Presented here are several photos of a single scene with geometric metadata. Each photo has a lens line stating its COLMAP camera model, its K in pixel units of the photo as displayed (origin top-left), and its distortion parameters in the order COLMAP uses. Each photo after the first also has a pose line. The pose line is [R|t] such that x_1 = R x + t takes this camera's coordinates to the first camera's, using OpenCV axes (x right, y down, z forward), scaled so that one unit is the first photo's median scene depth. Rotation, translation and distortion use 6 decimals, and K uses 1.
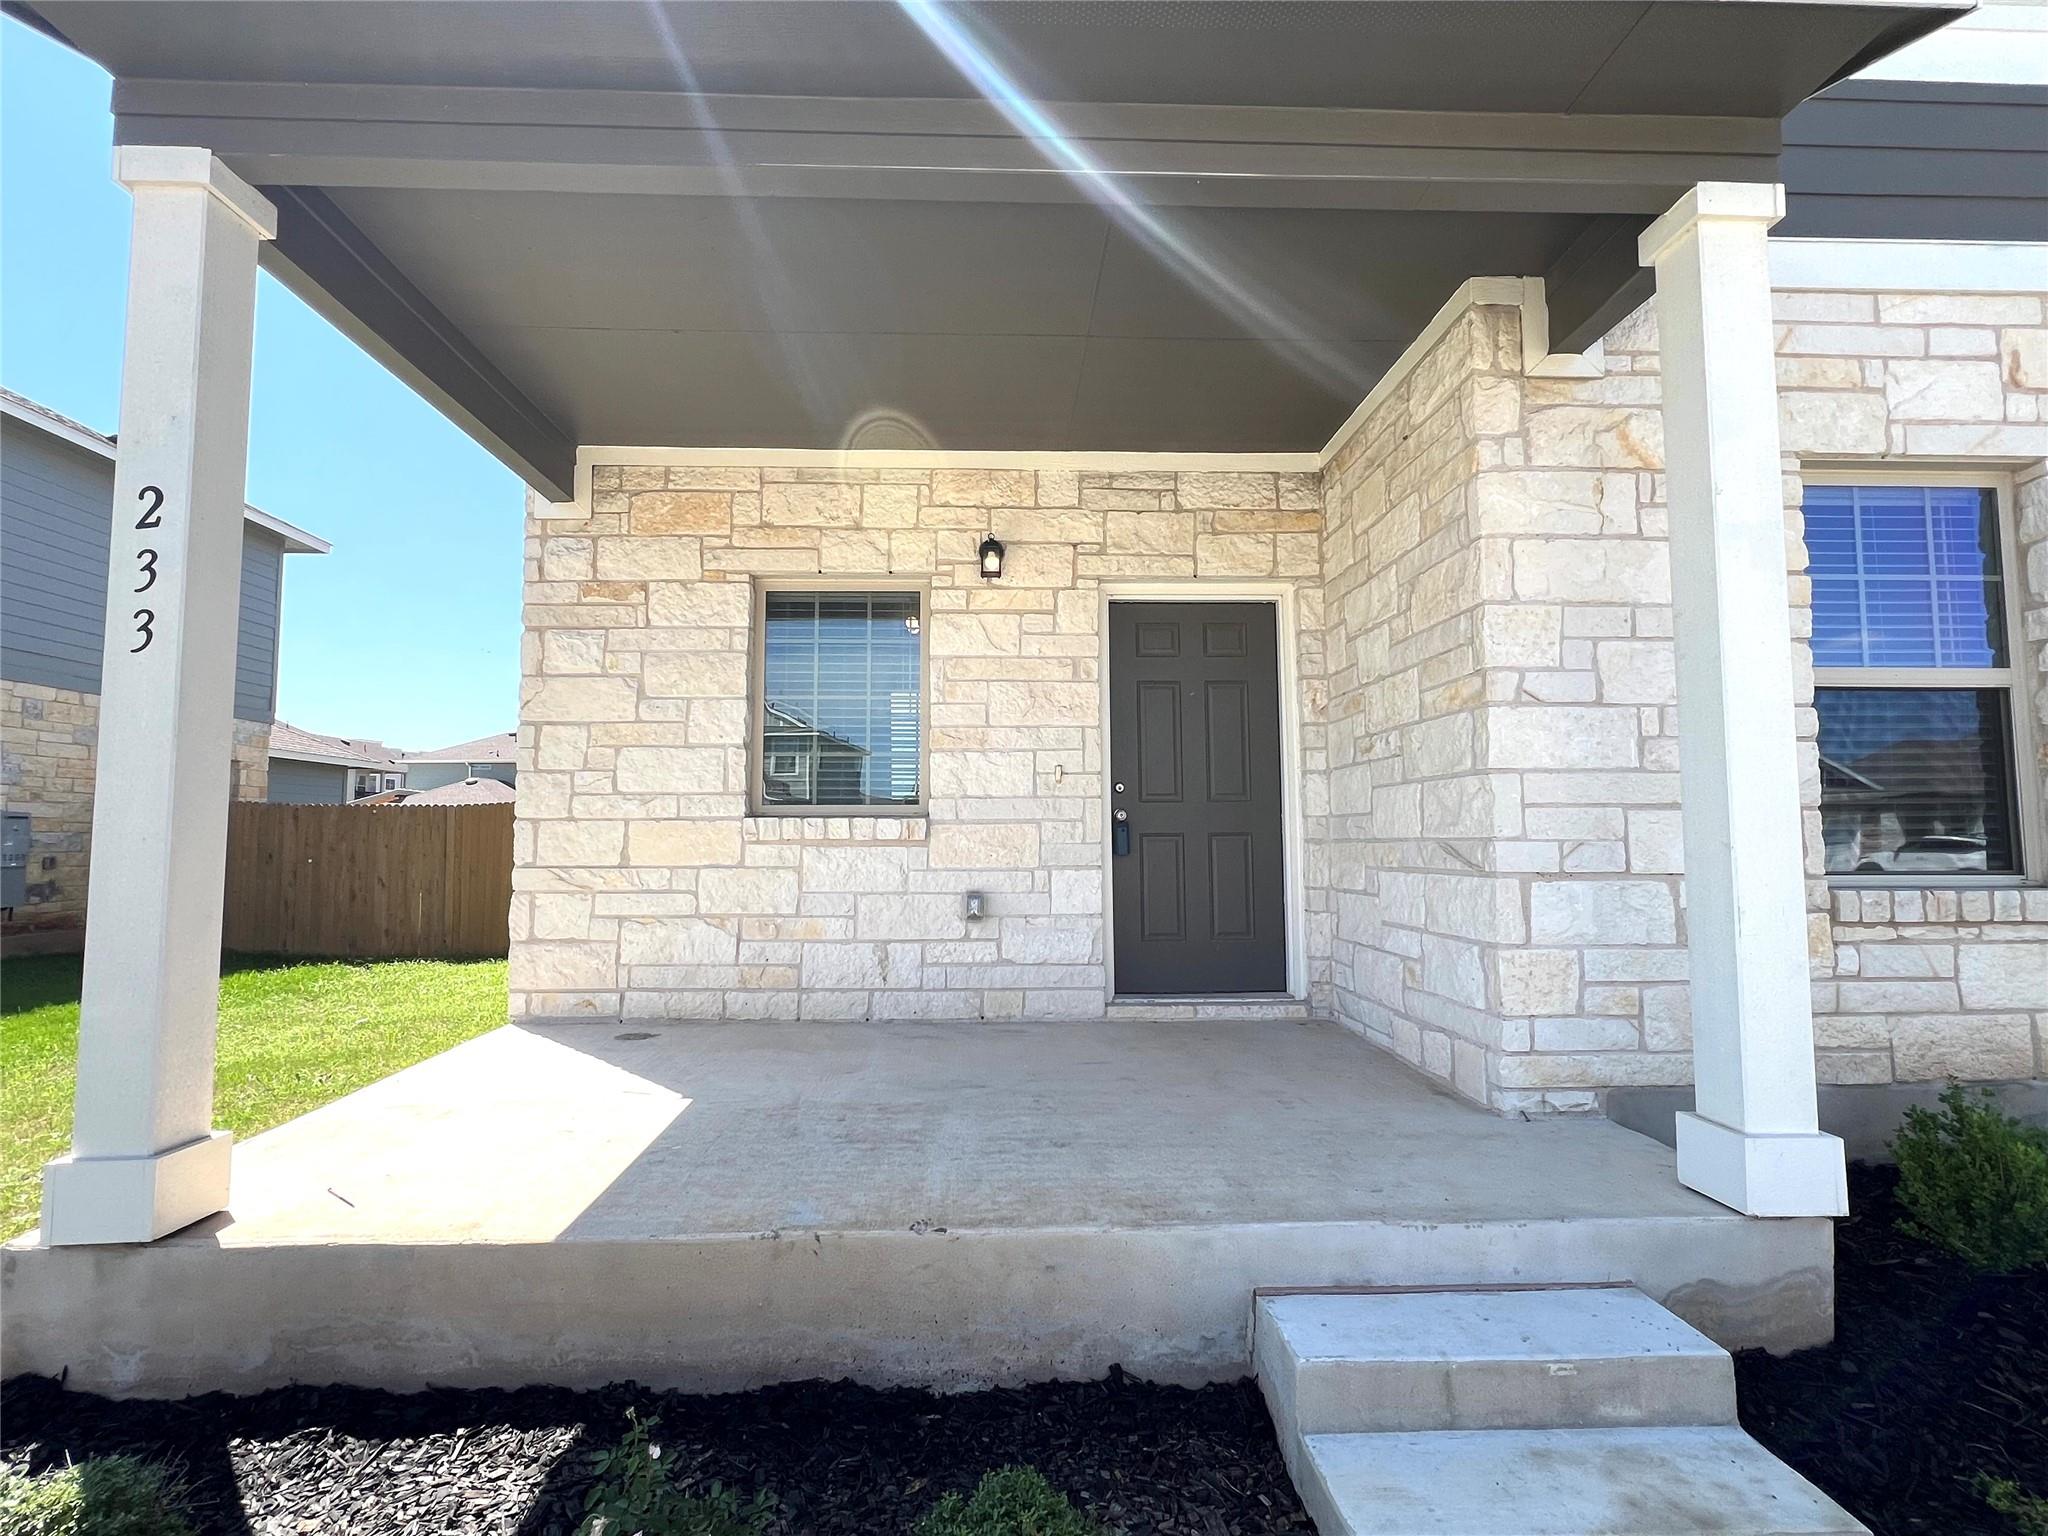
lens RADIAL K [[982.0, 0, 1021.9], [0, 982.0, 768.3], [0, 0, 1]] dist [-0.000212, 0.000023]
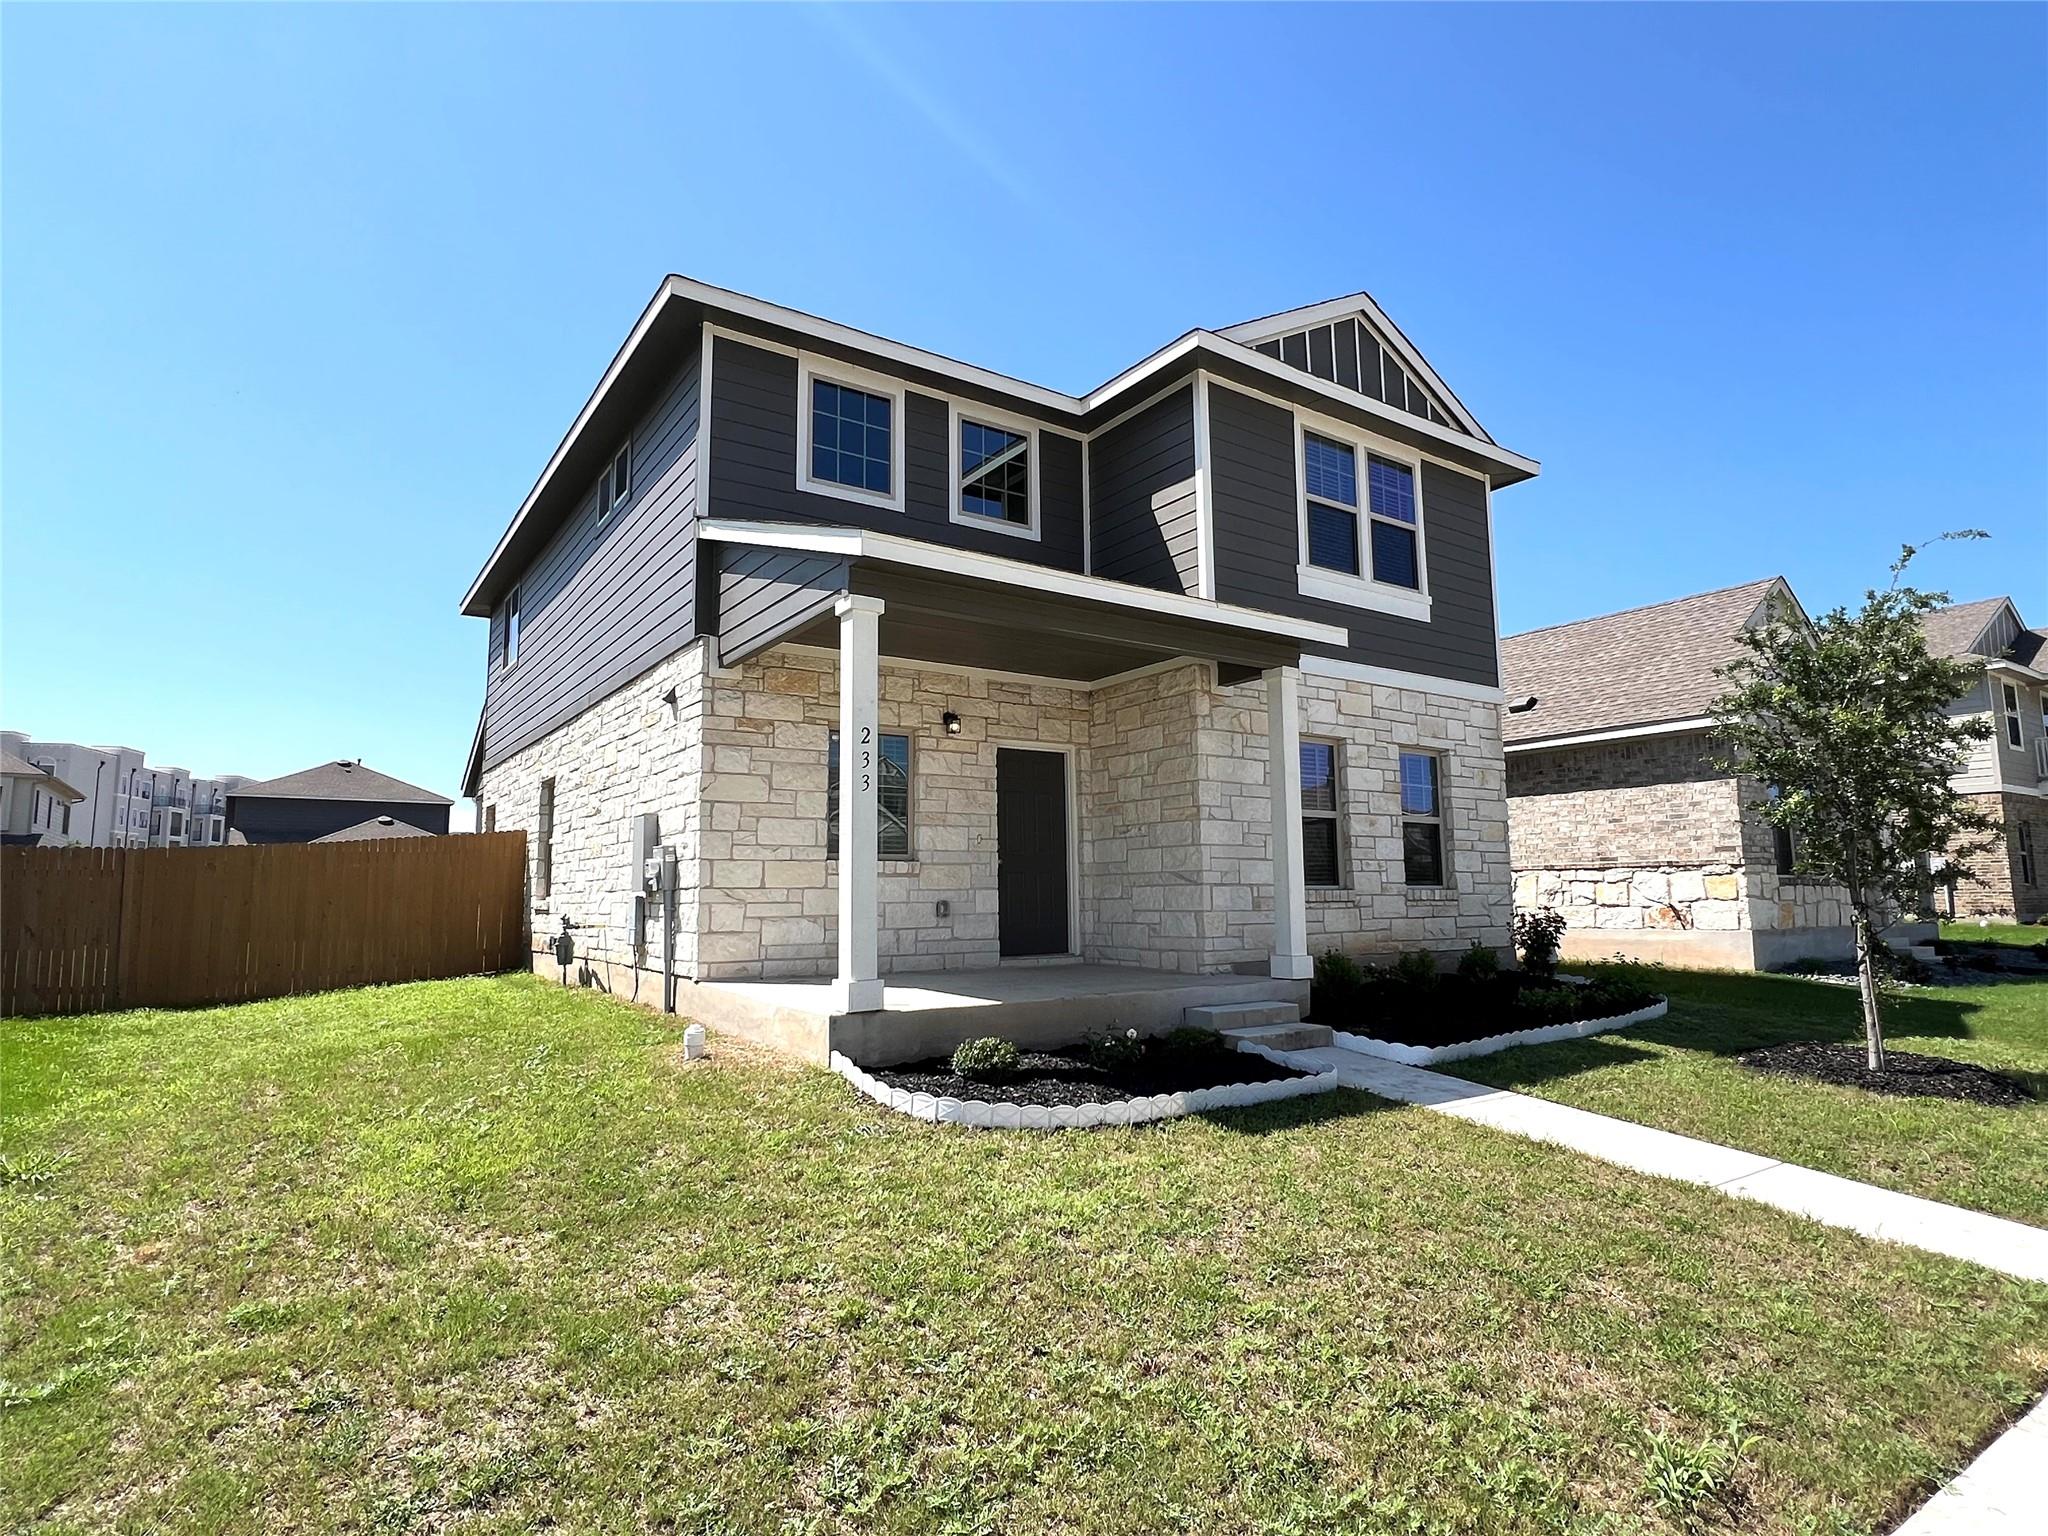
lens RADIAL K [[1098.5, 0, 1027.1], [0, 1098.5, 769.6], [0, 0, 1]] dist [0.004146, -0.001378]
pose [[0.840099, 0.058069, 0.539316, -1.043687], [-0.031399, 0.997792, -0.058523, -0.007413], [-0.541523, 0.032231, 0.840068, -0.844046]]
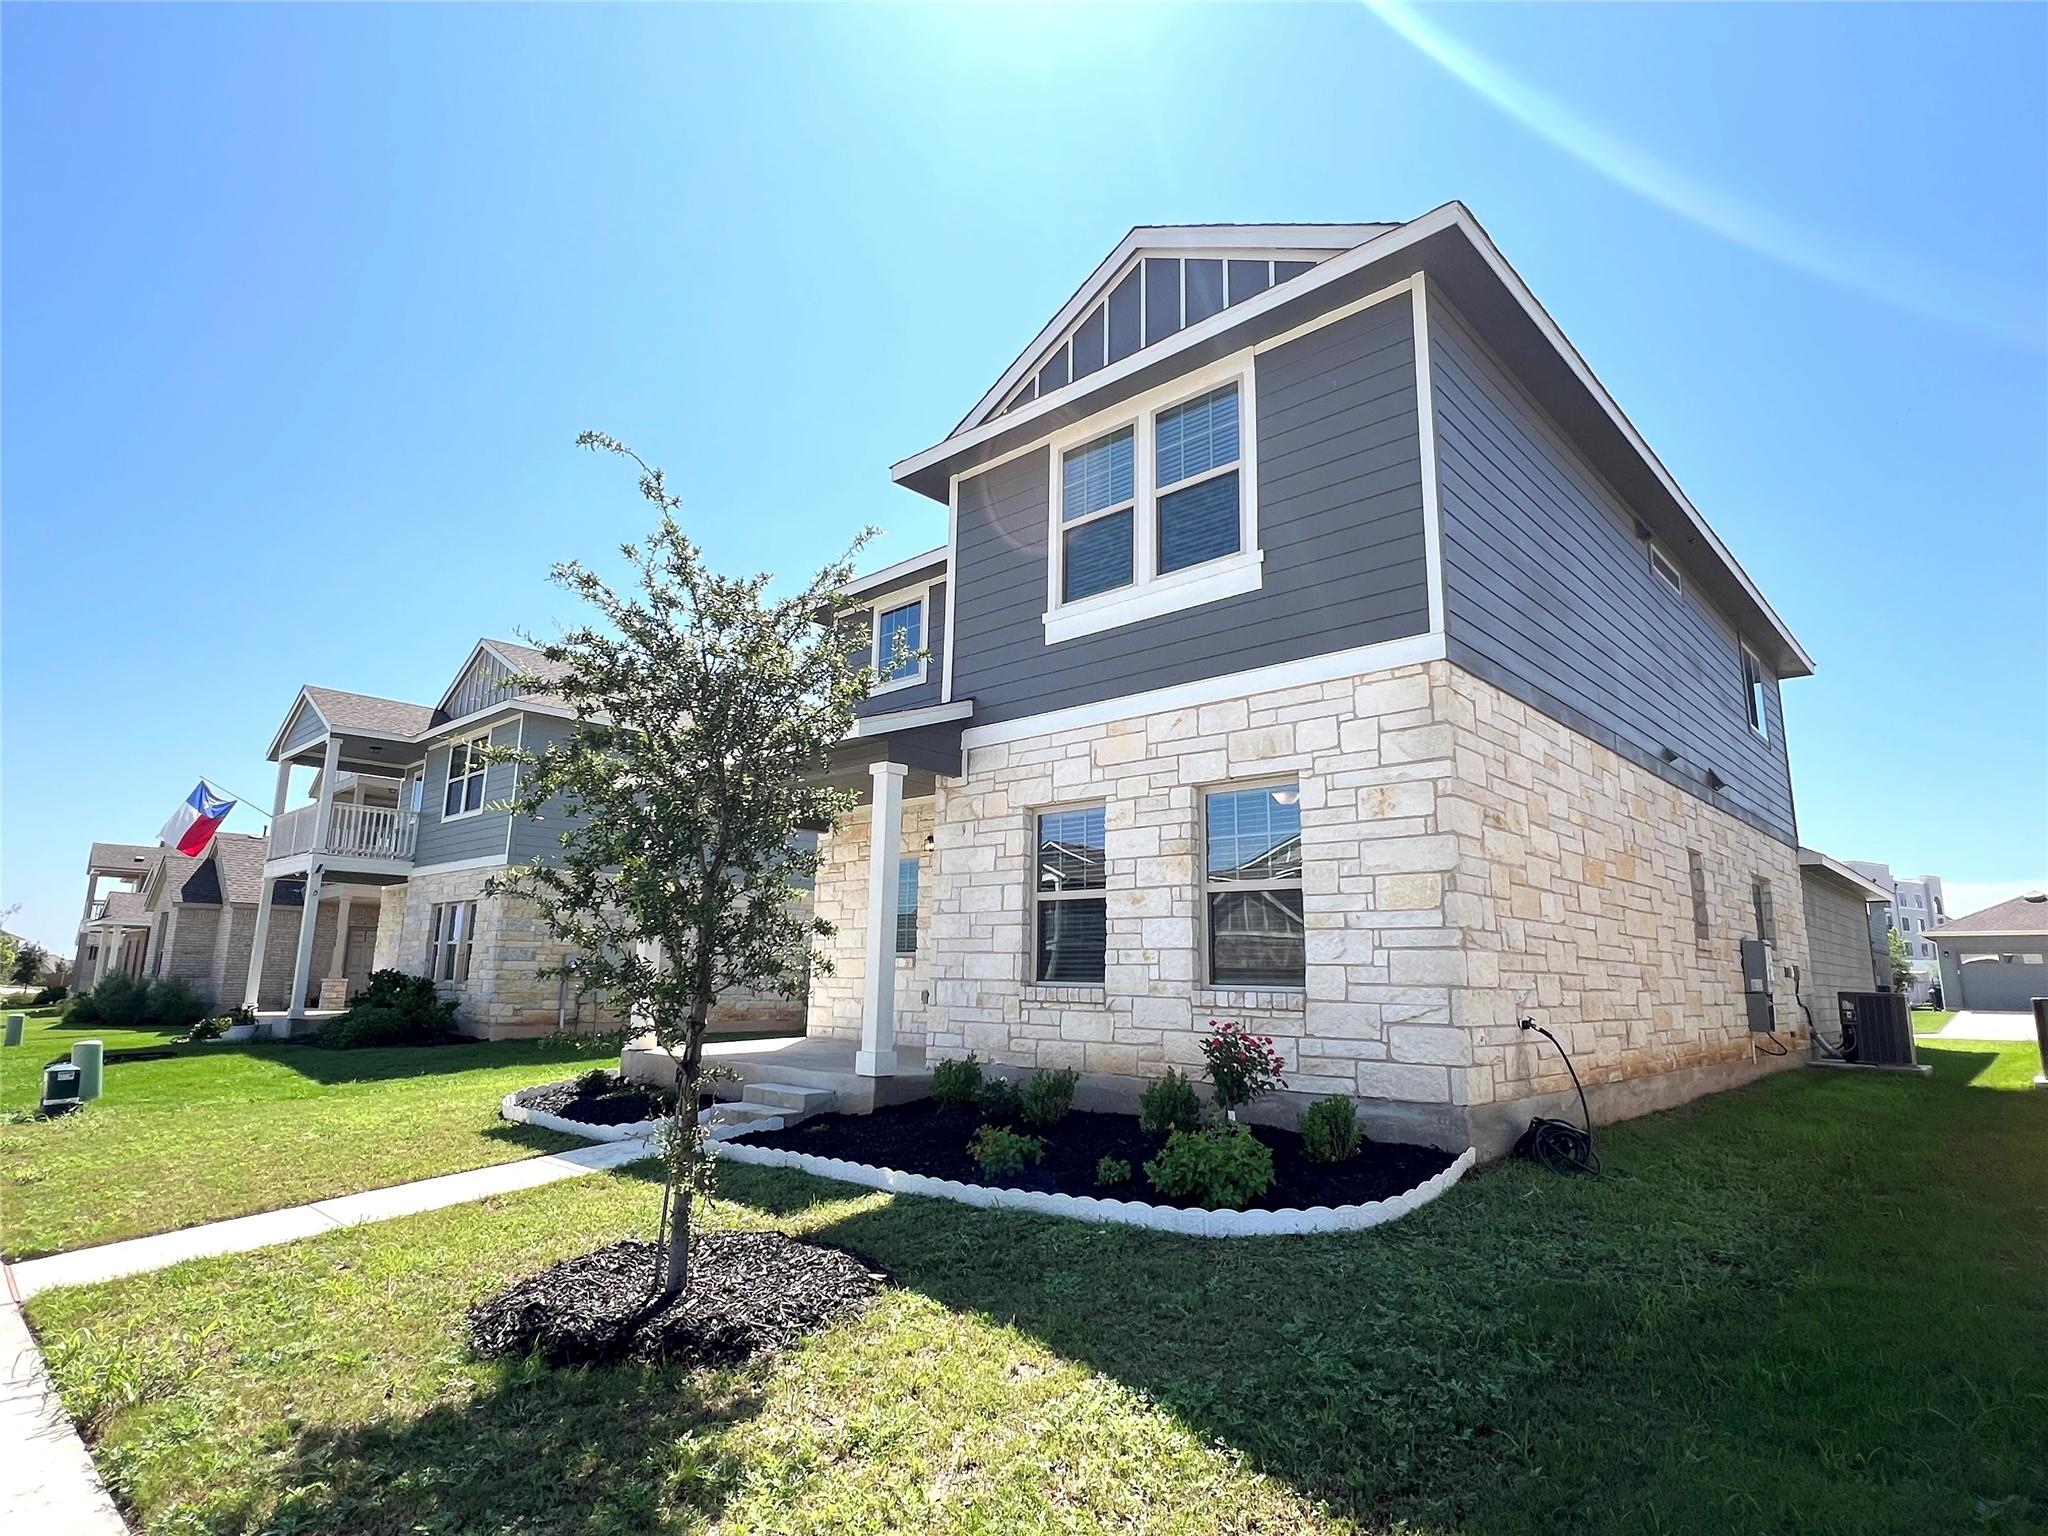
lens RADIAL K [[1098.5, 0, 1014.8], [0, 1098.5, 772.5], [0, 0, 1]] dist [0.004146, -0.001378]
pose [[0.696888, -0.119248, -0.707196, 1.949575], [0.031362, 0.990204, -0.136063, -0.022562], [0.716494, 0.072641, 0.693801, -0.659247]]
